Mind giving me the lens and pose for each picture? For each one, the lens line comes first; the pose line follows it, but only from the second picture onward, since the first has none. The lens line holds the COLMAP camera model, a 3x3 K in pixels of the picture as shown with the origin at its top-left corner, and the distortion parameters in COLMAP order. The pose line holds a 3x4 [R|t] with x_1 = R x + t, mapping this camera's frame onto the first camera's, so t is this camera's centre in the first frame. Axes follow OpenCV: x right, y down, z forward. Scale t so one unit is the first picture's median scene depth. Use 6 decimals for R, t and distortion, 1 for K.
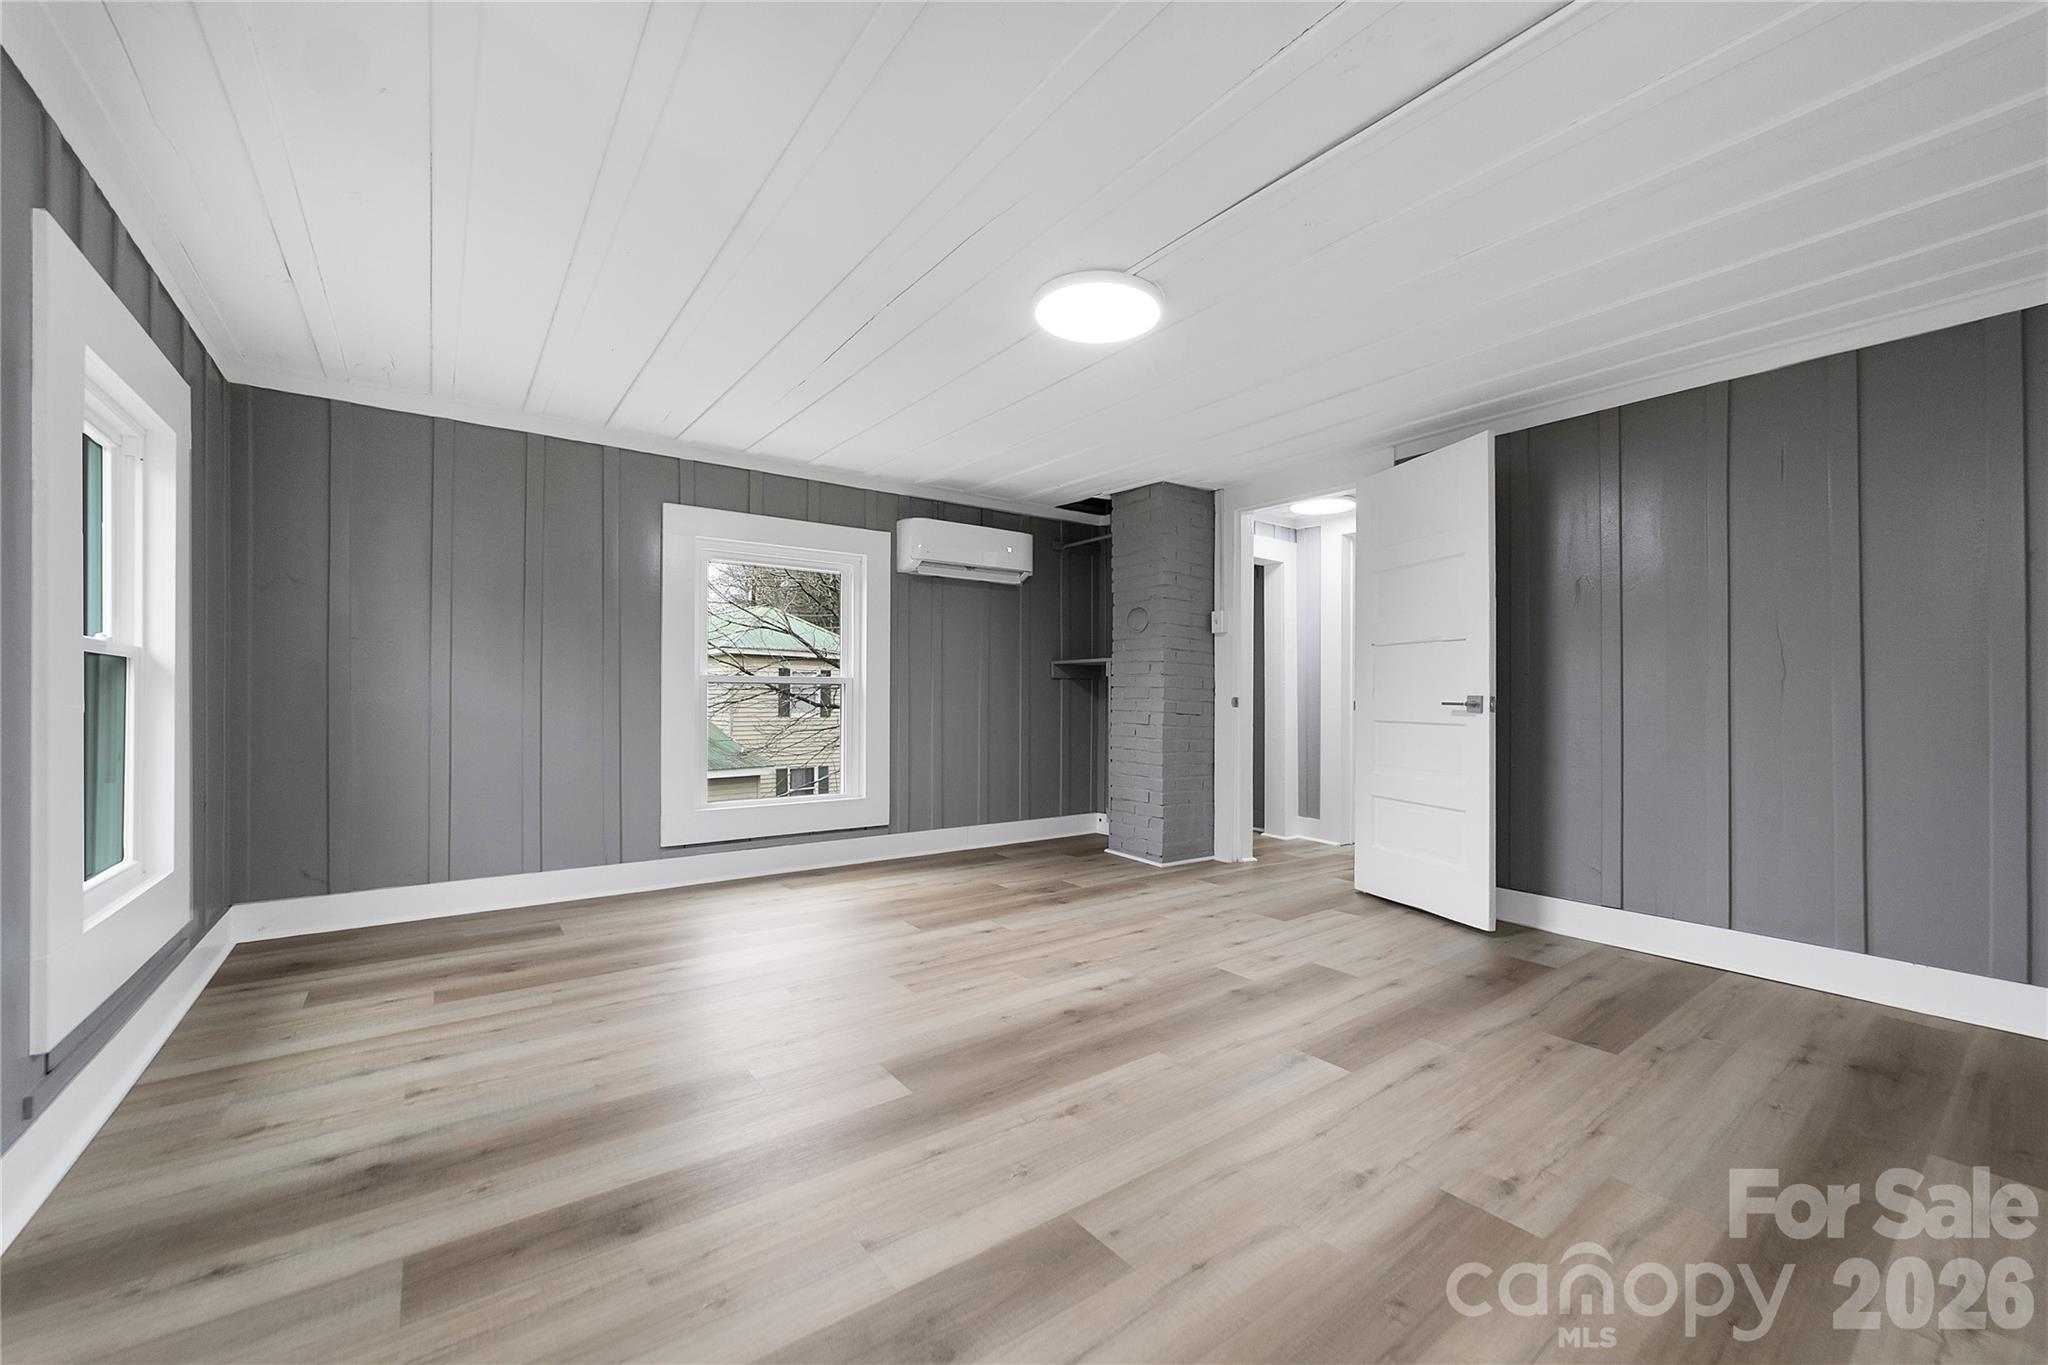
lens RADIAL K [[804.8, 0, 1021.2], [0, 804.8, 686.2], [0, 0, 1]] dist [-0.012622, 0.005033]
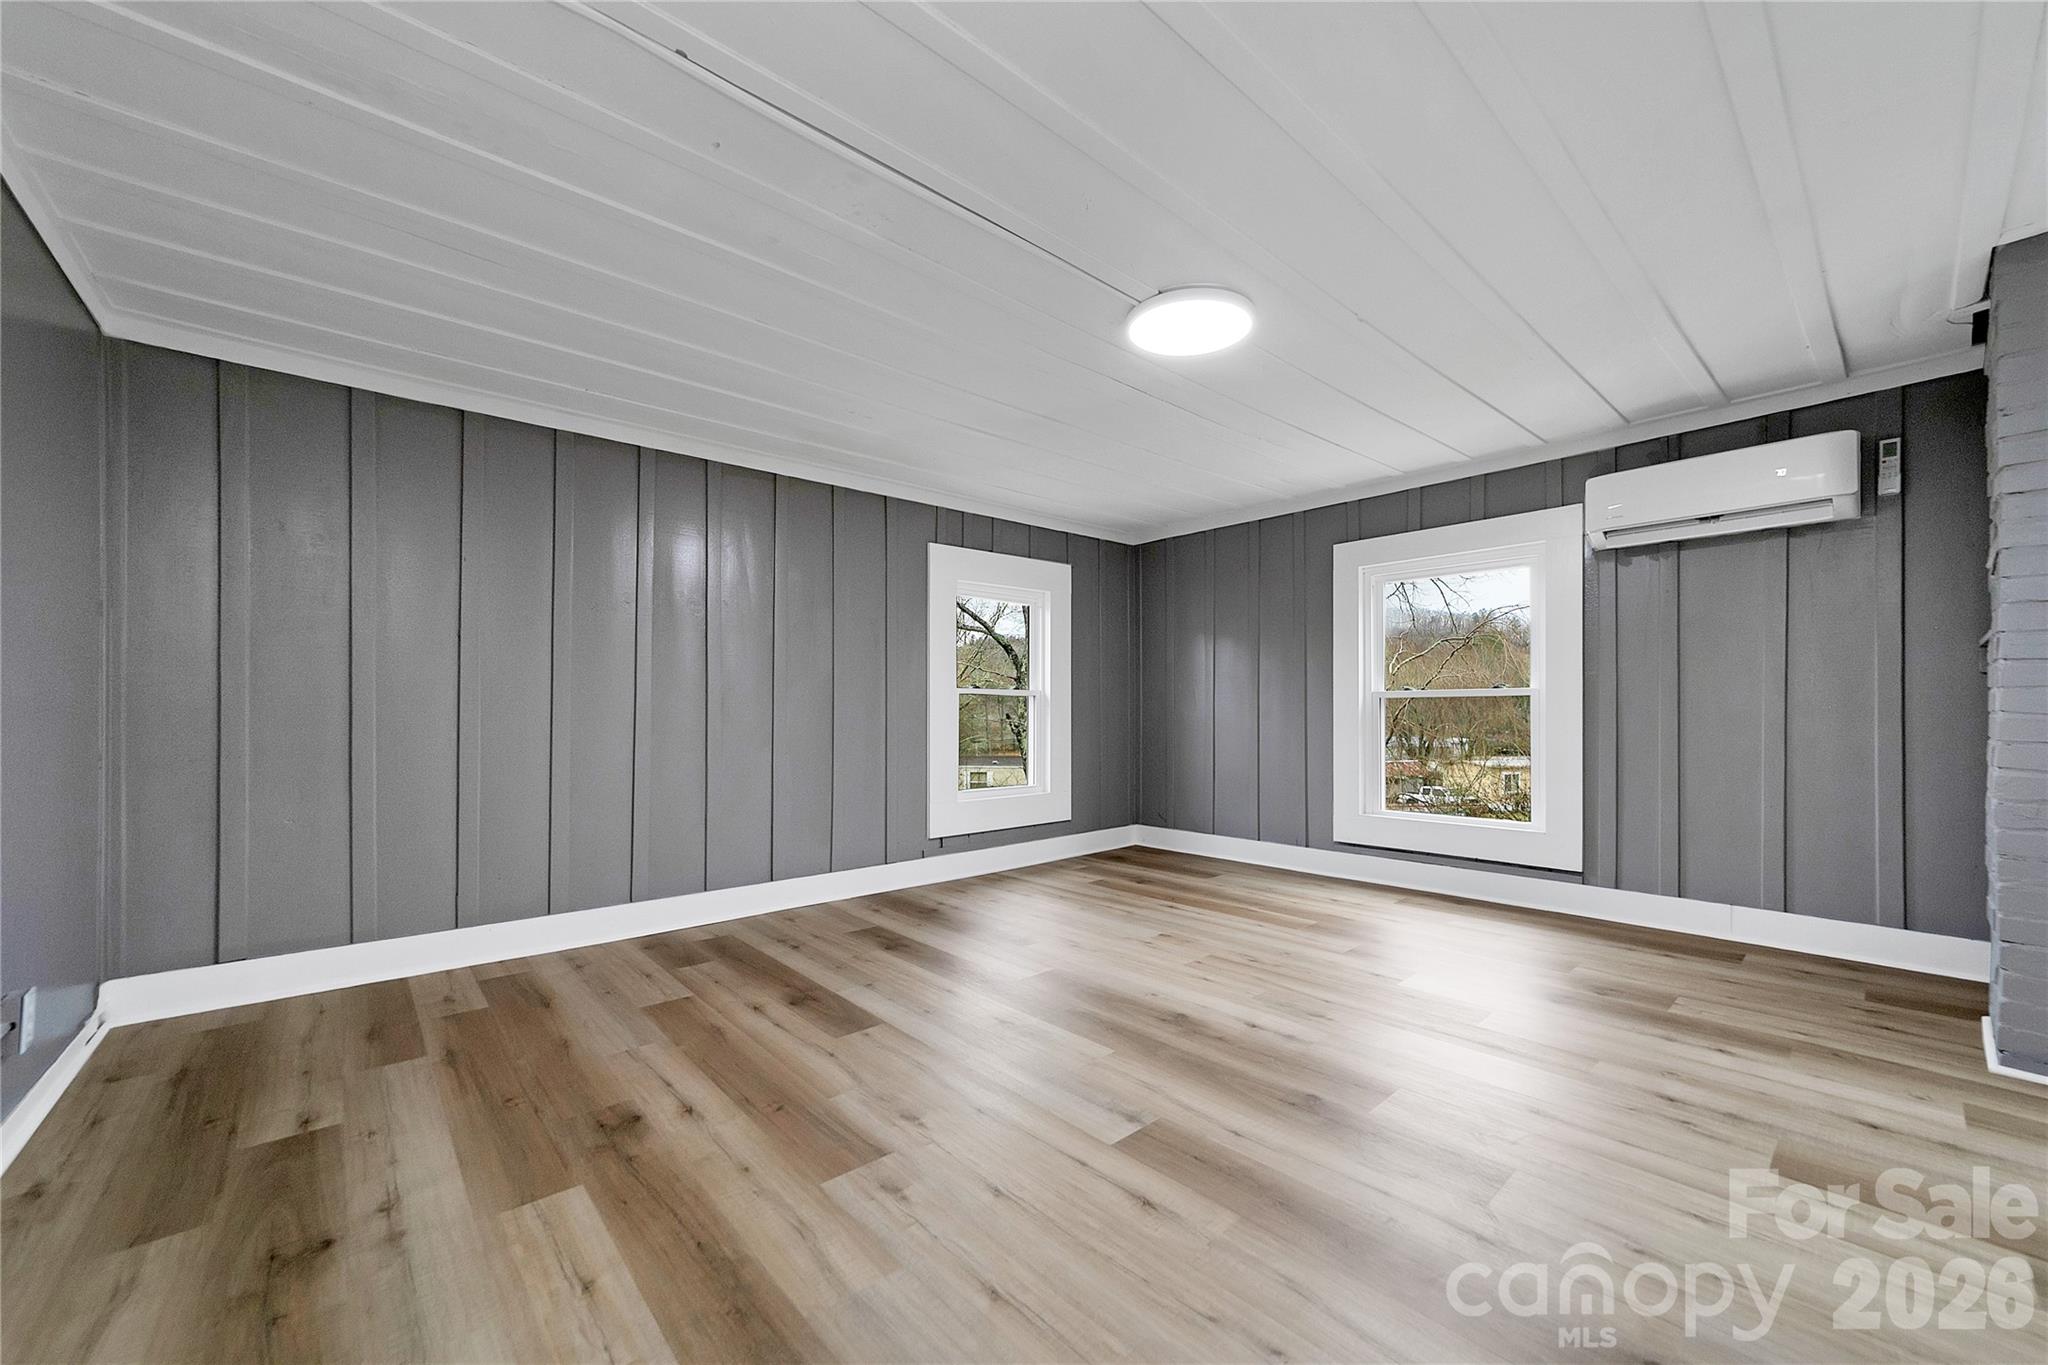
lens RADIAL K [[804.8, 0, 1013.4], [0, 804.8, 712.3], [0, 0, 1]] dist [-0.012622, 0.005033]
pose [[0.069775, -0.002667, -0.997559, 1.082903], [0.016768, 0.999858, -0.001500, 0.011436], [0.997422, -0.016622, 0.069810, 0.717915]]
